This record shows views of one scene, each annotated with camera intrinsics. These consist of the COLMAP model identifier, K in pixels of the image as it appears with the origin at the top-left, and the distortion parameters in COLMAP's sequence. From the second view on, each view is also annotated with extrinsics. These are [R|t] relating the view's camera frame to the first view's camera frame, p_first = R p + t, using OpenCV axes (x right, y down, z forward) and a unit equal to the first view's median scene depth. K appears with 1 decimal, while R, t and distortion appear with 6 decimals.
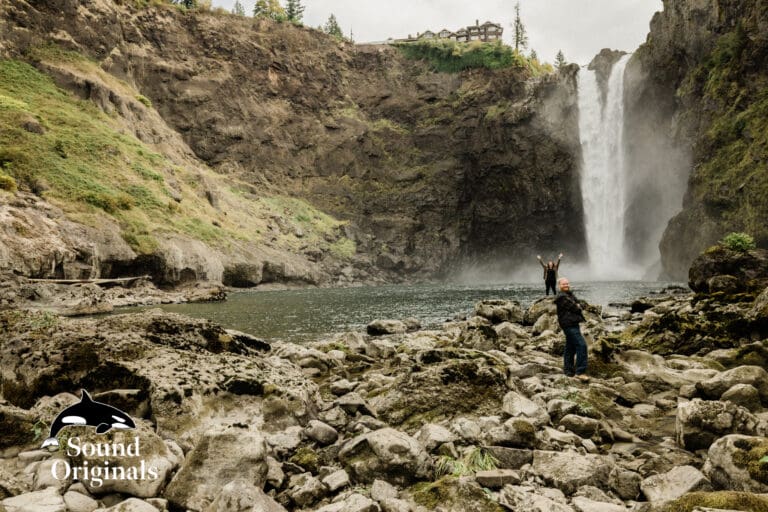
lens RADIAL K [[554.8, 0, 384.0], [0, 554.8, 256.0], [0, 0, 1]] dist [0.001122, 0.000067]
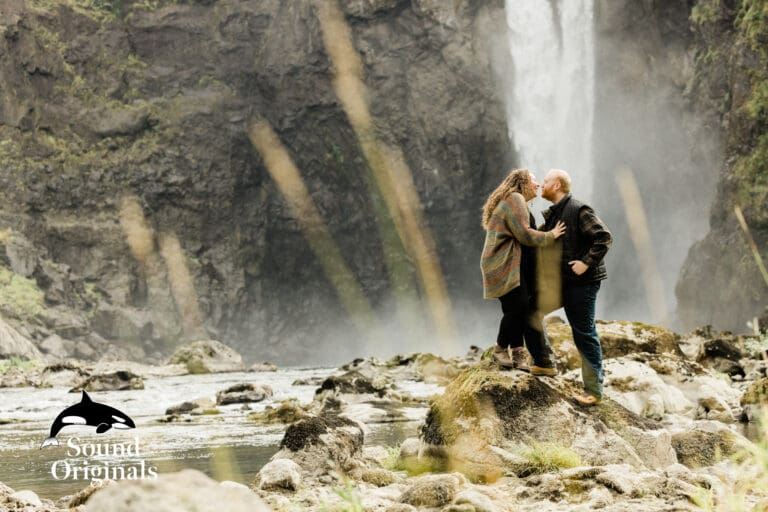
lens RADIAL K [[2058.5, 0, 372.5], [0, 2058.5, 255.2], [0, 0, 1]] dist [0.020615, -0.194156]
pose [[0.932534, -0.002193, 0.361074, -0.395000], [0.010732, 0.999708, -0.021644, -0.007459], [-0.360921, 0.024059, 0.932286, -0.615016]]
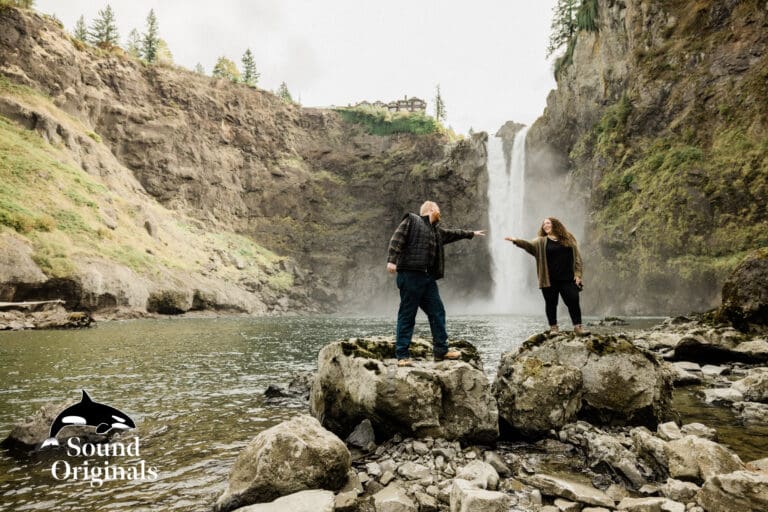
lens RADIAL K [[442.0, 0, 384.0], [0, 442.0, 256.0], [0, 0, 1]] dist [0.000823, 0.001720]
pose [[0.992353, 0.032278, 0.119141, 0.021914], [-0.022119, 0.996082, -0.085622, 0.007537], [-0.121438, 0.082332, 0.989179, 0.101404]]
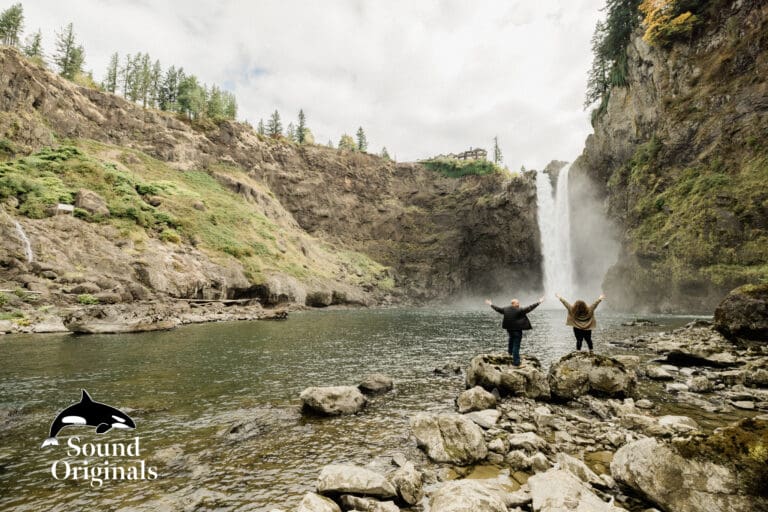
lens RADIAL K [[319.3, 0, 384.0], [0, 319.3, 256.0], [0, 0, 1]] dist [0.004510, -0.000295]
pose [[0.994723, 0.010967, -0.102011, 0.012497], [-0.021404, 0.994576, -0.101788, 0.000368], [0.100341, 0.103434, 0.989562, 0.076666]]
